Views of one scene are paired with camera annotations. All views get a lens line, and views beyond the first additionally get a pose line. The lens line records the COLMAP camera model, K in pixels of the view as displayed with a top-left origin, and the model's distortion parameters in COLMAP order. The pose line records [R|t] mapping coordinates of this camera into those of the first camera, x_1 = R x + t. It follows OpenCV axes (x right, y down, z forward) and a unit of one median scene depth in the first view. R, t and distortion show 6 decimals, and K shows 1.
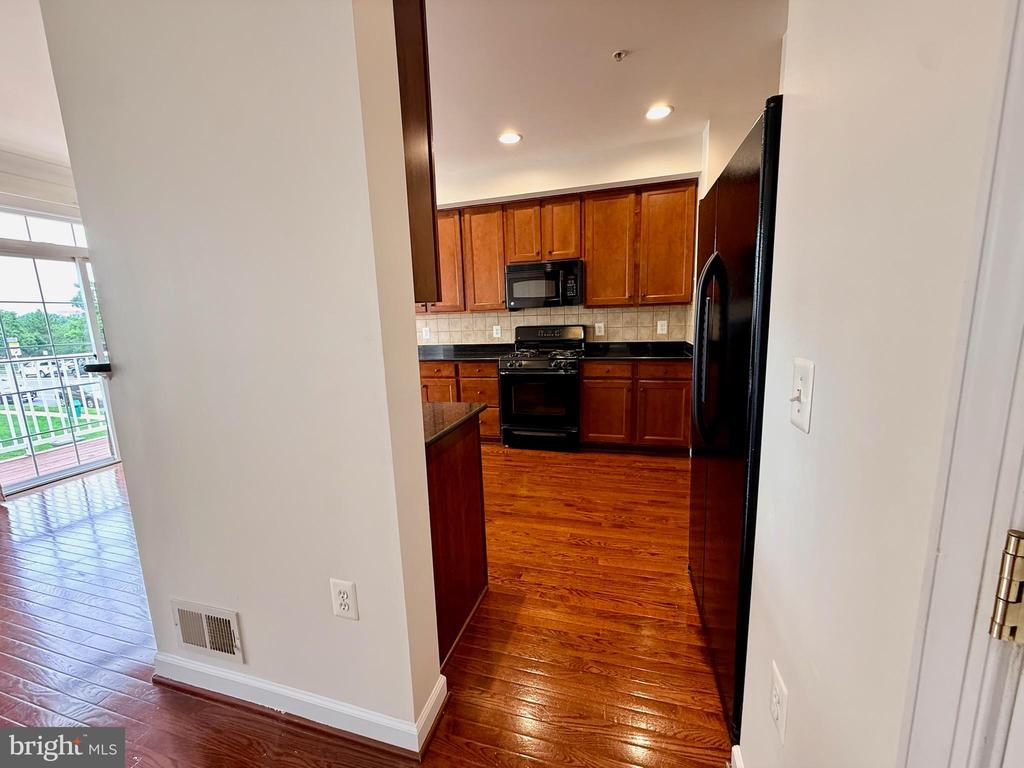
lens RADIAL K [[408.1, 0, 510.9], [0, 408.1, 385.6], [0, 0, 1]] dist [0.000206, 0.000591]
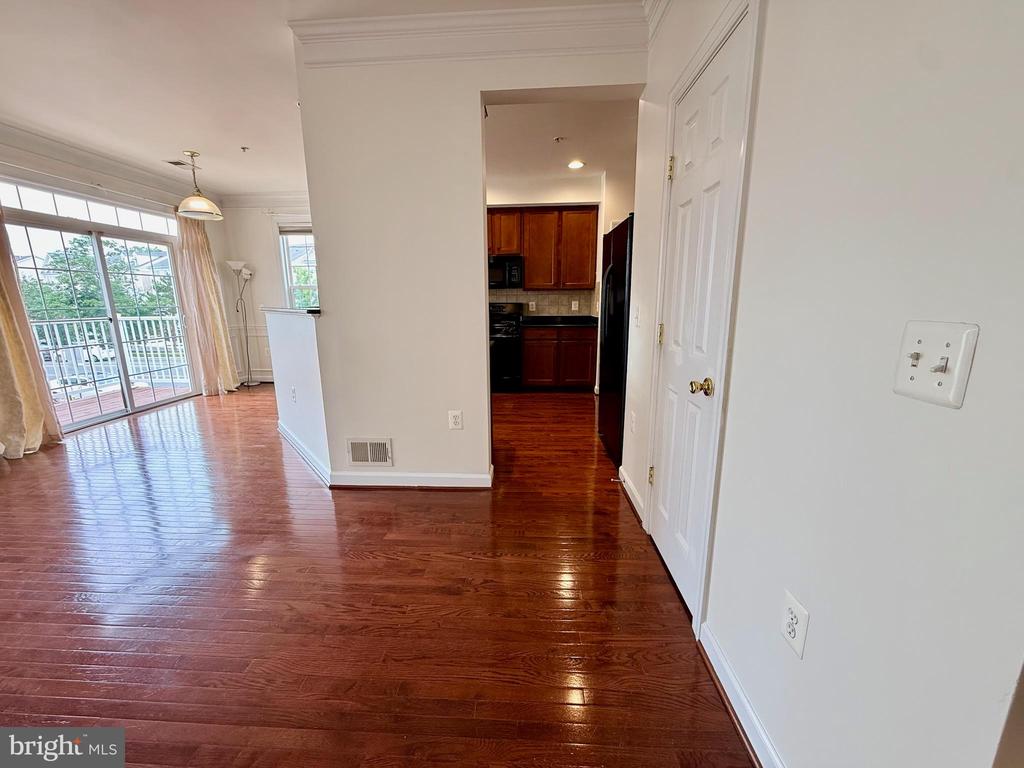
lens RADIAL K [[408.1, 0, 511.1], [0, 408.1, 385.5], [0, 0, 1]] dist [0.000206, 0.000591]
pose [[0.972534, -0.022890, 0.231631, -0.206116], [0.014391, 0.999162, 0.038317, 0.087060], [-0.232314, -0.033931, 0.972049, -0.387502]]
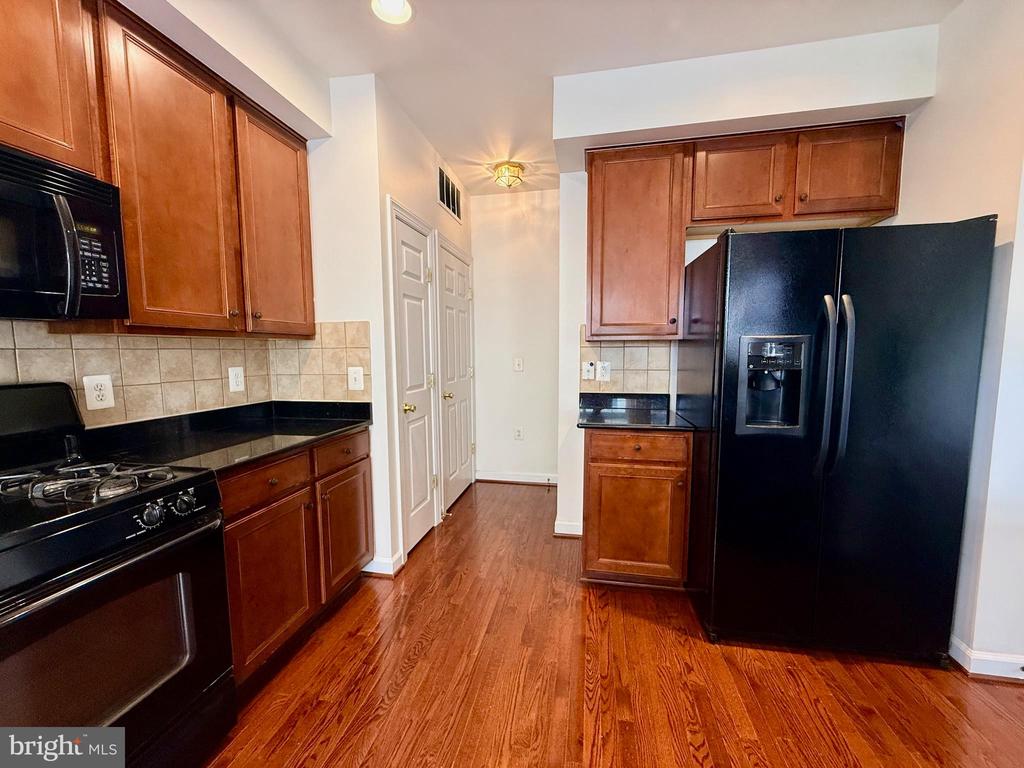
lens RADIAL K [[408.1, 0, 510.3], [0, 408.1, 385.6], [0, 0, 1]] dist [0.000206, 0.000591]
pose [[-0.082809, -0.051708, 0.995223, -0.202163], [0.174355, 0.982498, 0.065554, -0.119227], [-0.981195, 0.178950, -0.072345, 0.766070]]
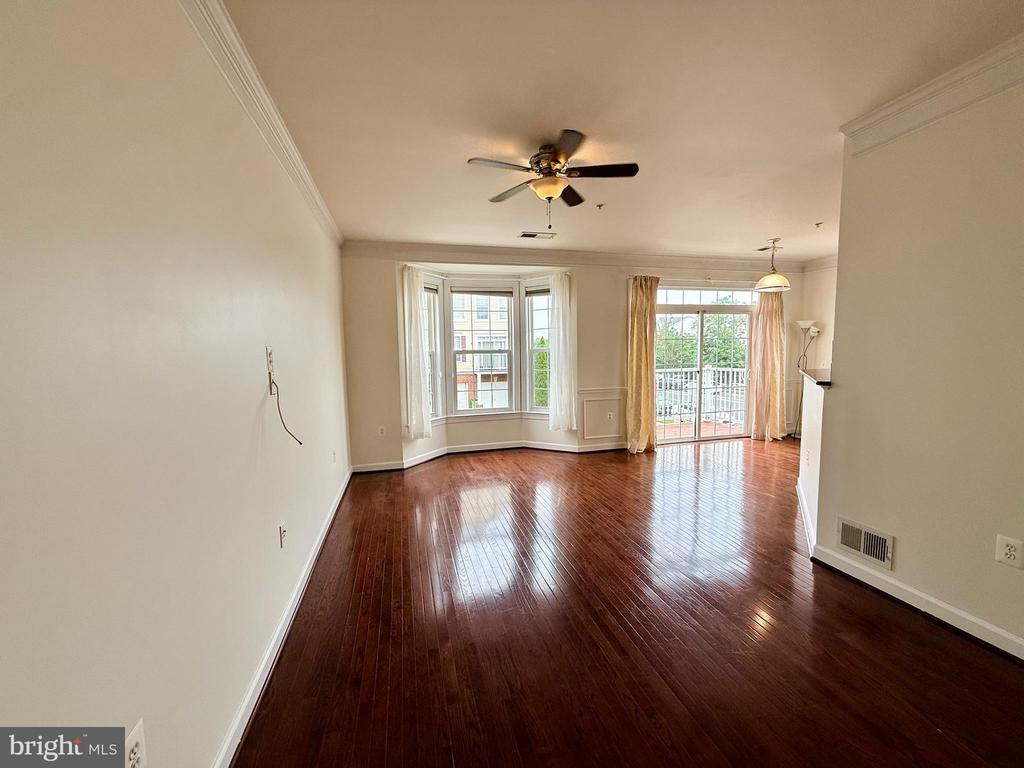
lens RADIAL K [[408.1, 0, 512.2], [0, 408.1, 387.7], [0, 0, 1]] dist [0.000206, 0.000591]
pose [[0.527861, 0.100632, -0.843348, -0.055523], [-0.143558, 0.989240, 0.028186, 0.049191], [0.837111, 0.106191, 0.536628, -0.466996]]
